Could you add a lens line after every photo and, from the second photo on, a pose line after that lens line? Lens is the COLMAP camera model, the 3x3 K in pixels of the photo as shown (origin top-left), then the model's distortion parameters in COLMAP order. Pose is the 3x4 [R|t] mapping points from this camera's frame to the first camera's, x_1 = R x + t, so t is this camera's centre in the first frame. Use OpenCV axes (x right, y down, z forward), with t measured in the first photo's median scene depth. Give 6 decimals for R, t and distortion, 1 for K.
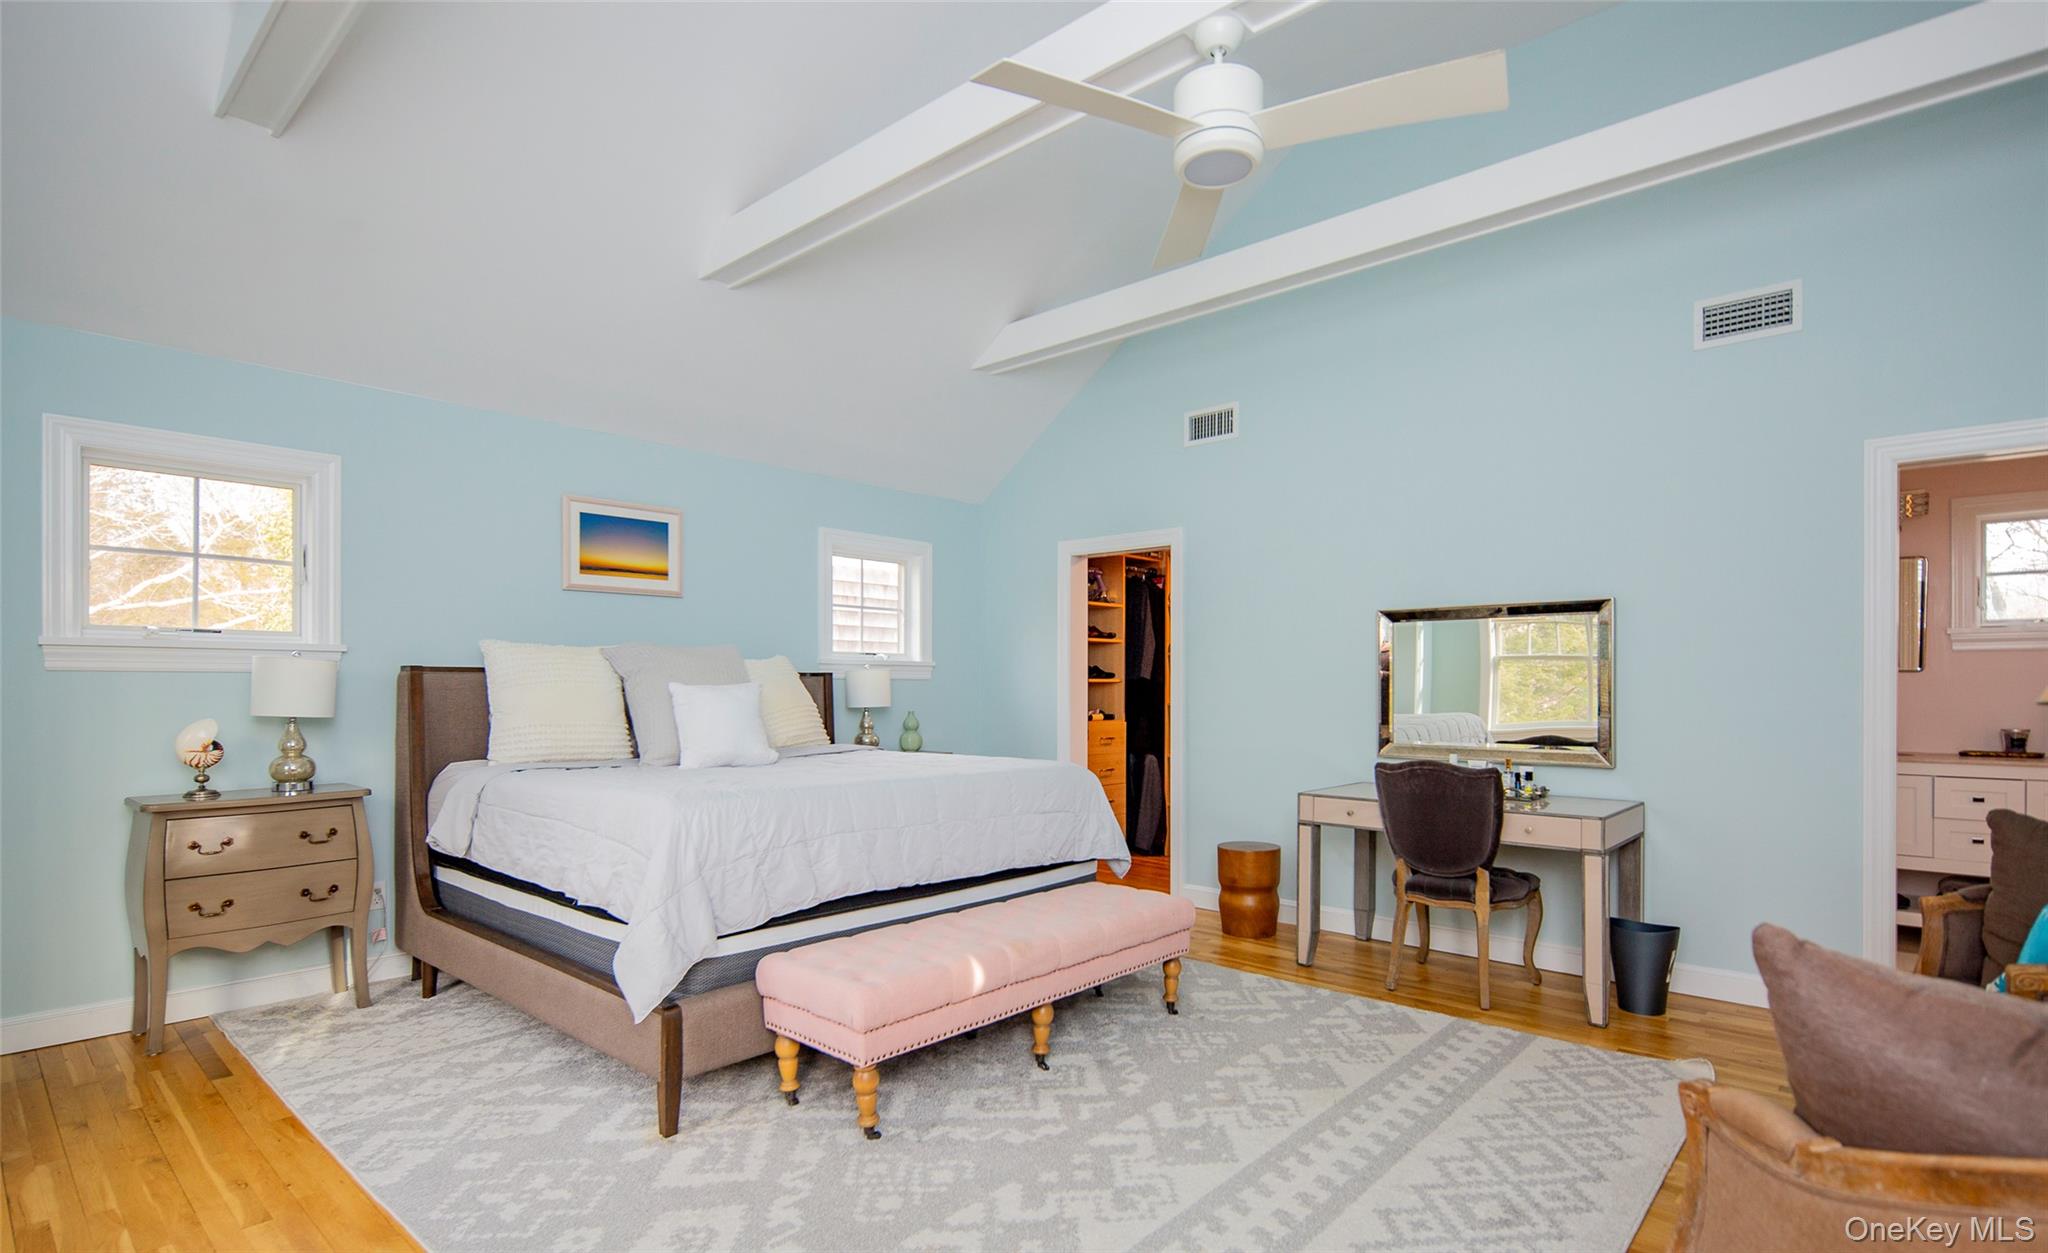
lens RADIAL K [[993.4, 0, 1100.1], [0, 993.4, 681.5], [0, 0, 1]] dist [0.000455, -0.000069]
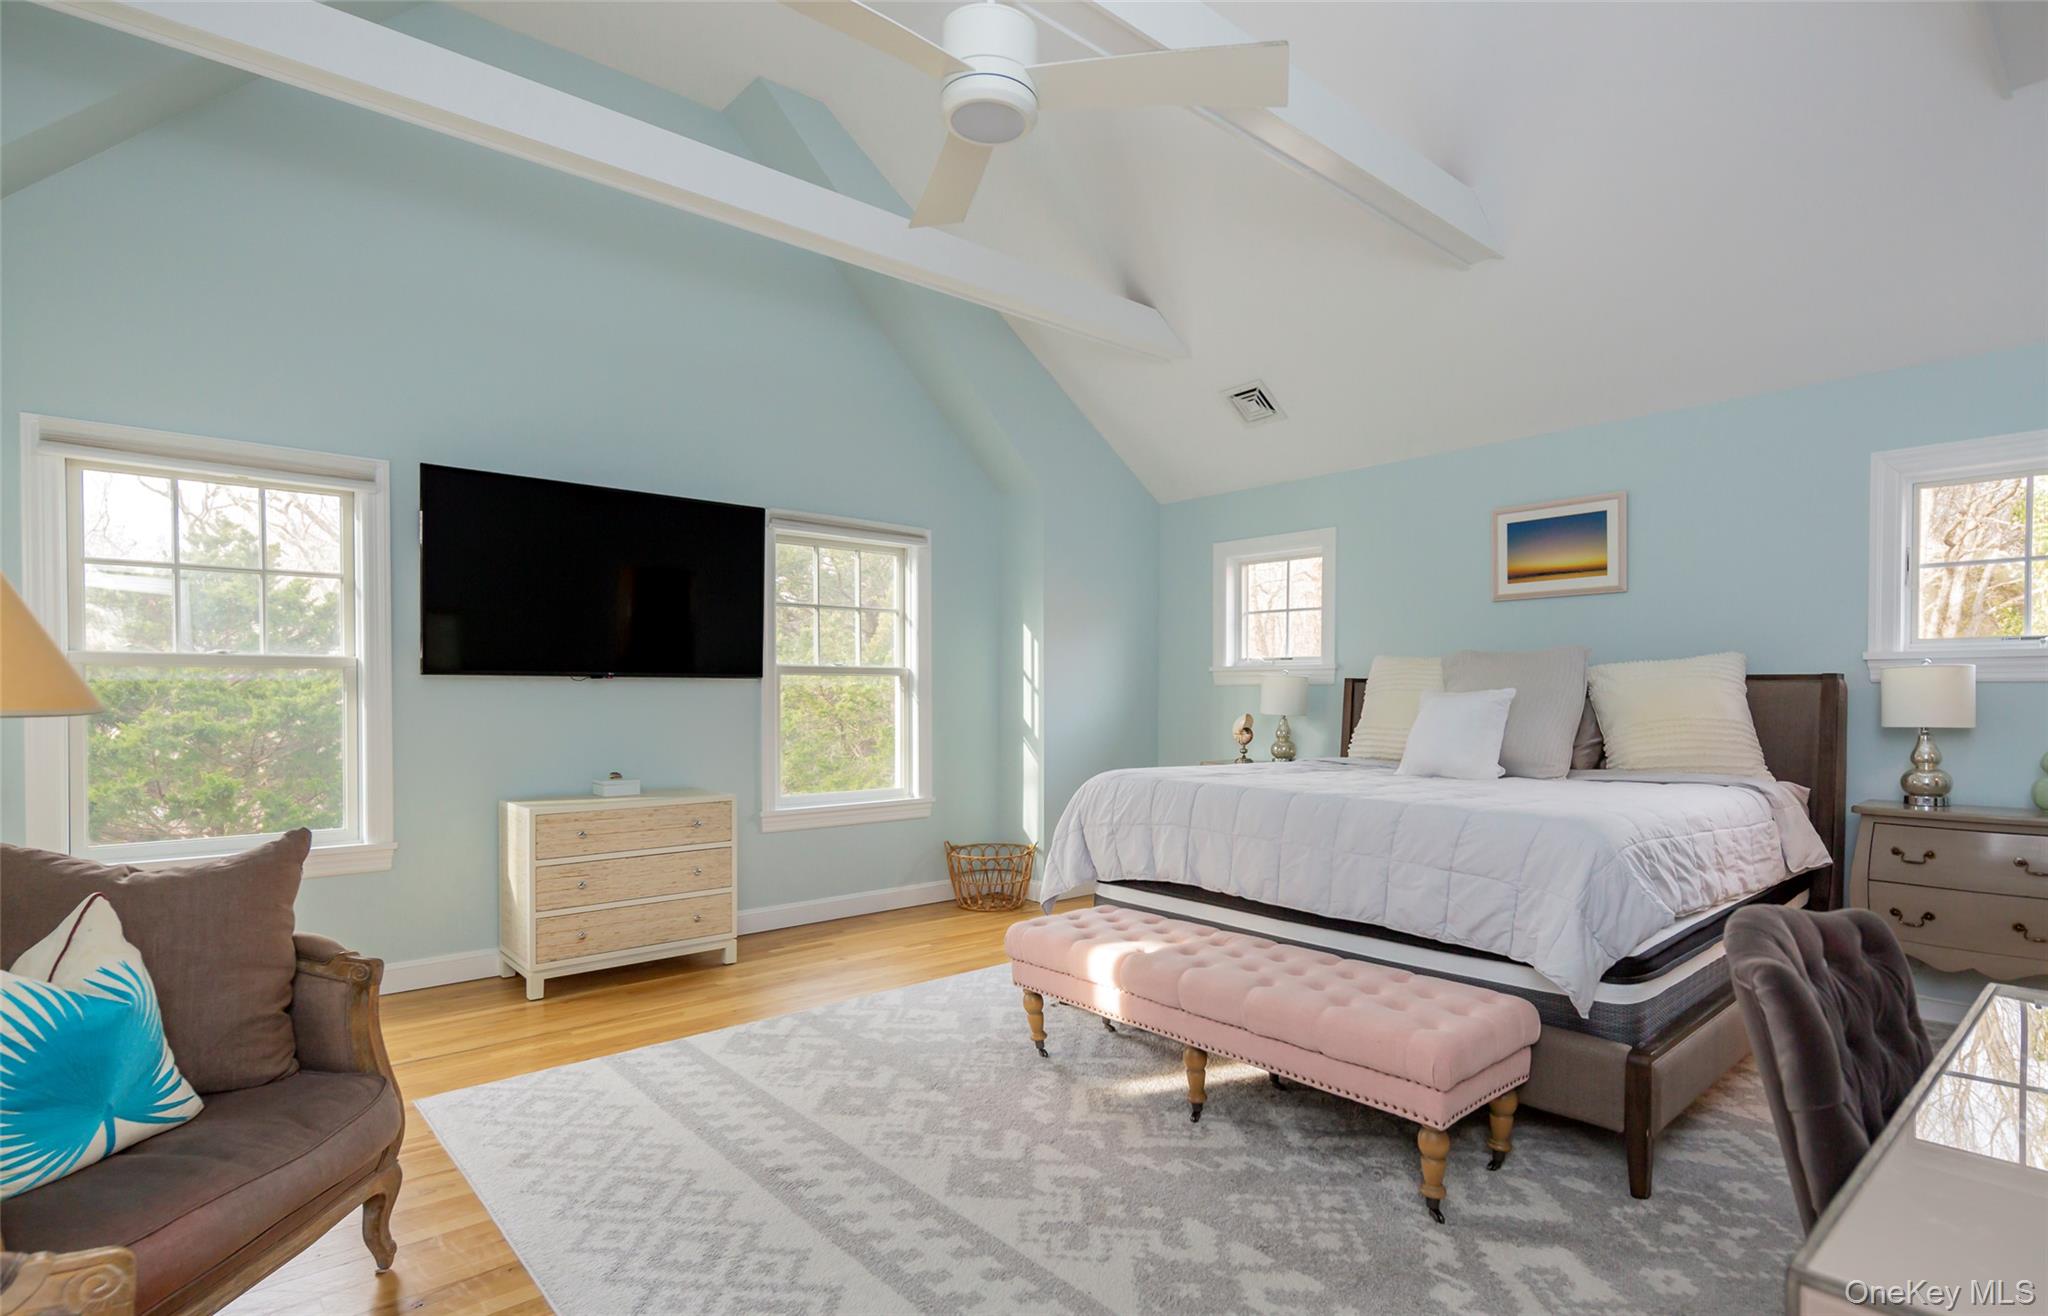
lens RADIAL K [[1020.3, 0, 1025.3], [0, 1020.3, 714.9], [0, 0, 1]] dist [-0.021422, 0.000088]
pose [[-0.162606, 0.020519, -0.986478, 0.691137], [0.003231, 0.999789, 0.020263, 0.004223], [0.986686, 0.000108, -0.162638, 0.795074]]
